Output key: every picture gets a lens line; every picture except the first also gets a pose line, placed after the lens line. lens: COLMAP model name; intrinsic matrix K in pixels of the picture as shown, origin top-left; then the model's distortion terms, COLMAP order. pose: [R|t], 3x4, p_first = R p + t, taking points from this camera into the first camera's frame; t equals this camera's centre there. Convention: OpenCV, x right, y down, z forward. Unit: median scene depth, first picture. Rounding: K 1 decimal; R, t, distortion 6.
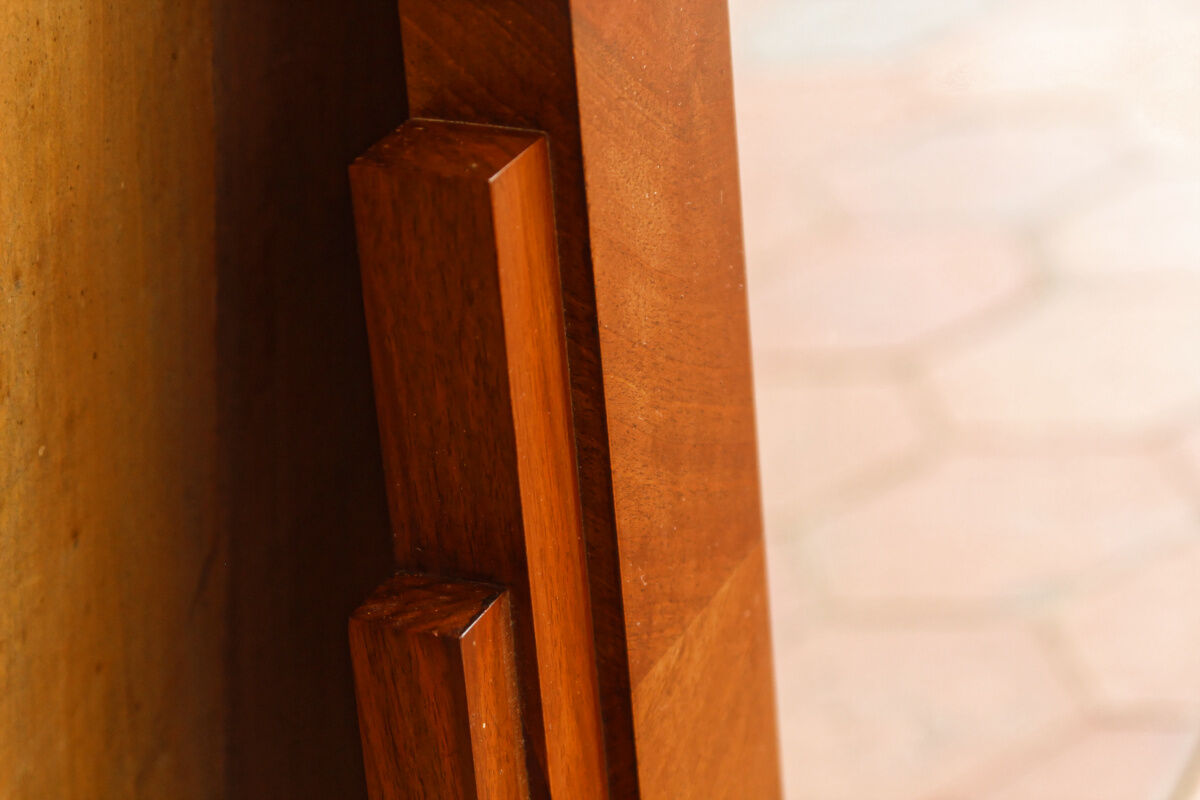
lens RADIAL K [[3812.5, 0, 600.5], [0, 3812.5, 400.3], [0, 0, 1]] dist [0.042902, 0.000000]
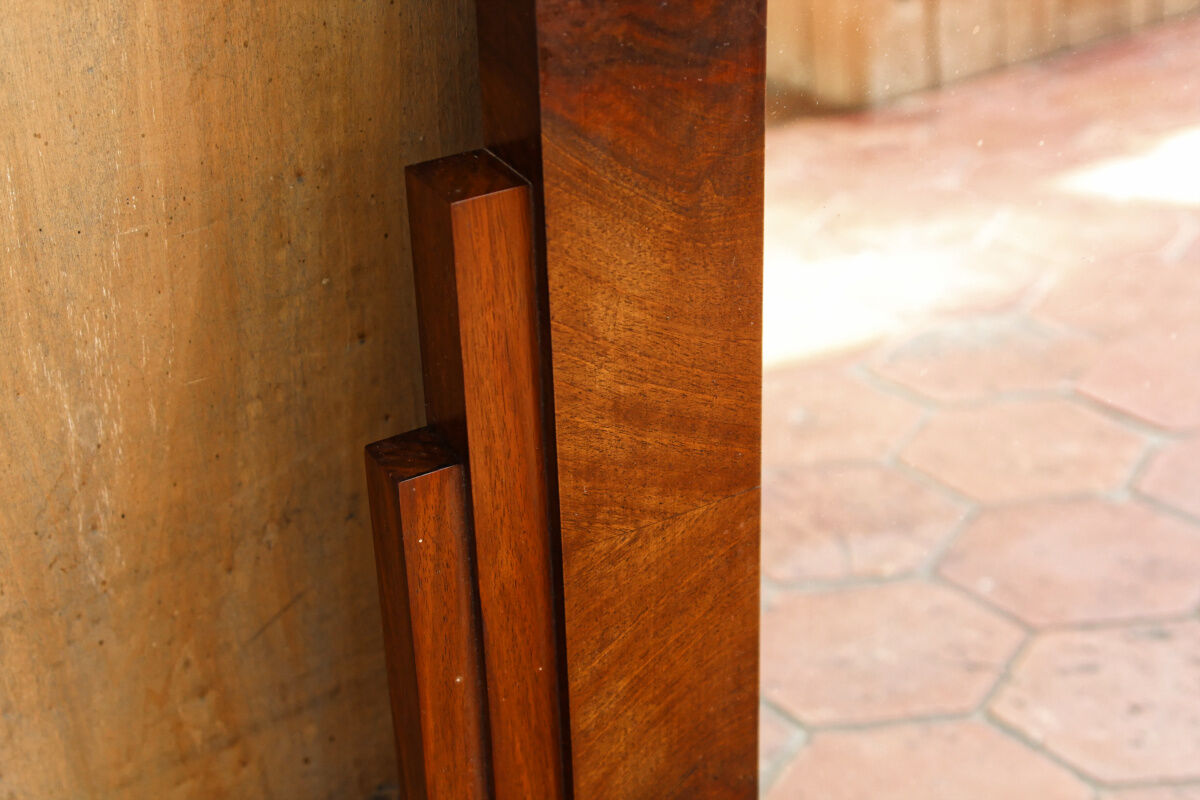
lens RADIAL K [[1967.4, 0, 591.5], [0, 1967.4, 408.5], [0, 0, 1]] dist [0.031097, 0.000000]
pose [[0.812834, 0.342273, -0.471328, 0.367533], [-0.281199, 0.939193, 0.197088, -0.135877], [0.510125, -0.027663, 0.859655, 0.336393]]
